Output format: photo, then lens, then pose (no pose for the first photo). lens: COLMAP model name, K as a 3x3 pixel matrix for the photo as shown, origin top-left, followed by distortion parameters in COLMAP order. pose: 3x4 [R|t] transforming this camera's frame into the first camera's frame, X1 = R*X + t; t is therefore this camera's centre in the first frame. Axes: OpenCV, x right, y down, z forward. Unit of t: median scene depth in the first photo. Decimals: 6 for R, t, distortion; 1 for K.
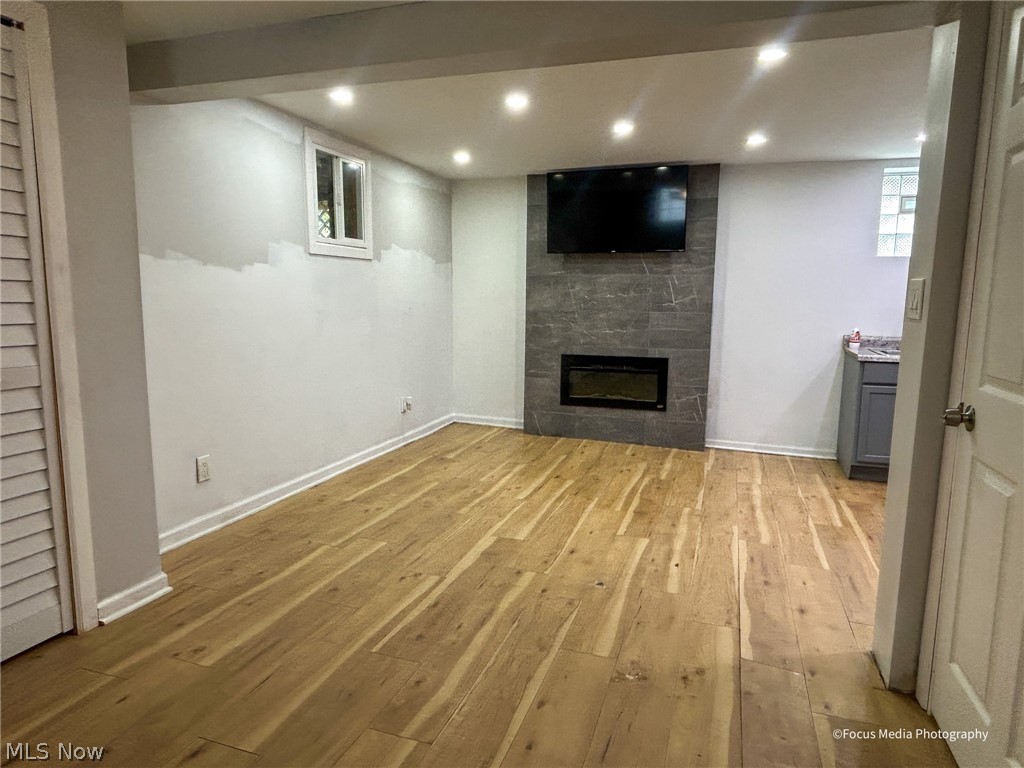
lens RADIAL K [[633.2, 0, 506.8], [0, 633.2, 384.7], [0, 0, 1]] dist [-0.002580, -0.003997]
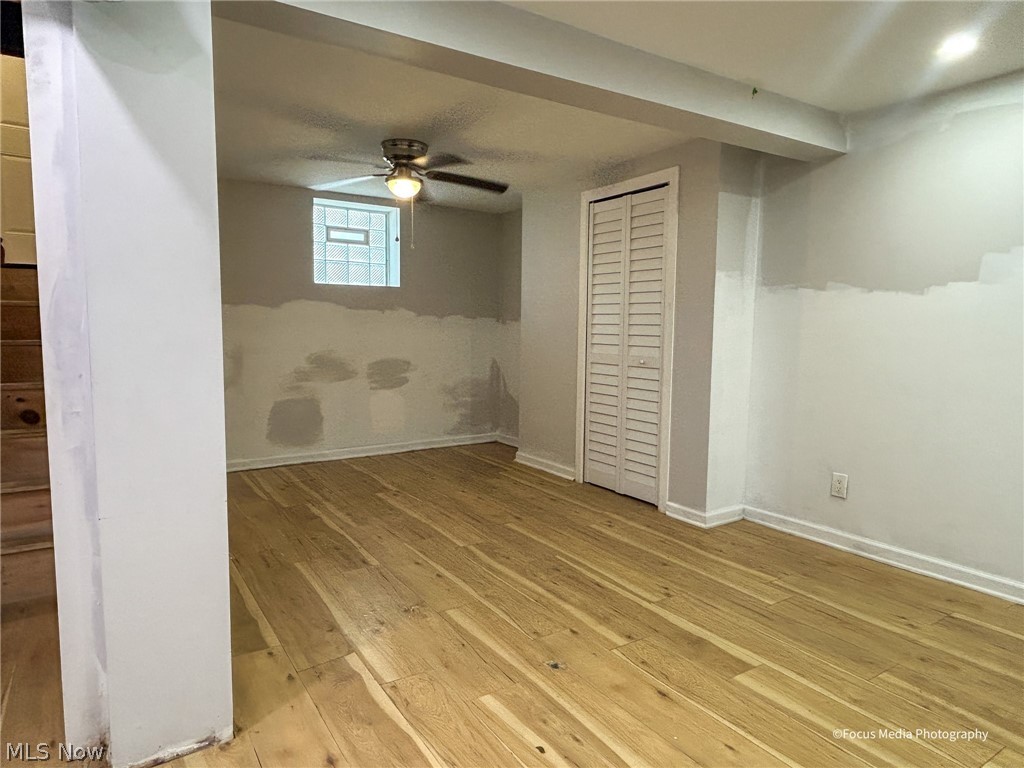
lens RADIAL K [[633.2, 0, 506.8], [0, 633.2, 384.7], [0, 0, 1]] dist [-0.002580, -0.003997]
pose [[-0.610260, 0.053776, -0.790374, 0.768706], [-0.128562, 0.977745, 0.165789, -0.151783], [0.781699, 0.202787, -0.589766, 1.303014]]
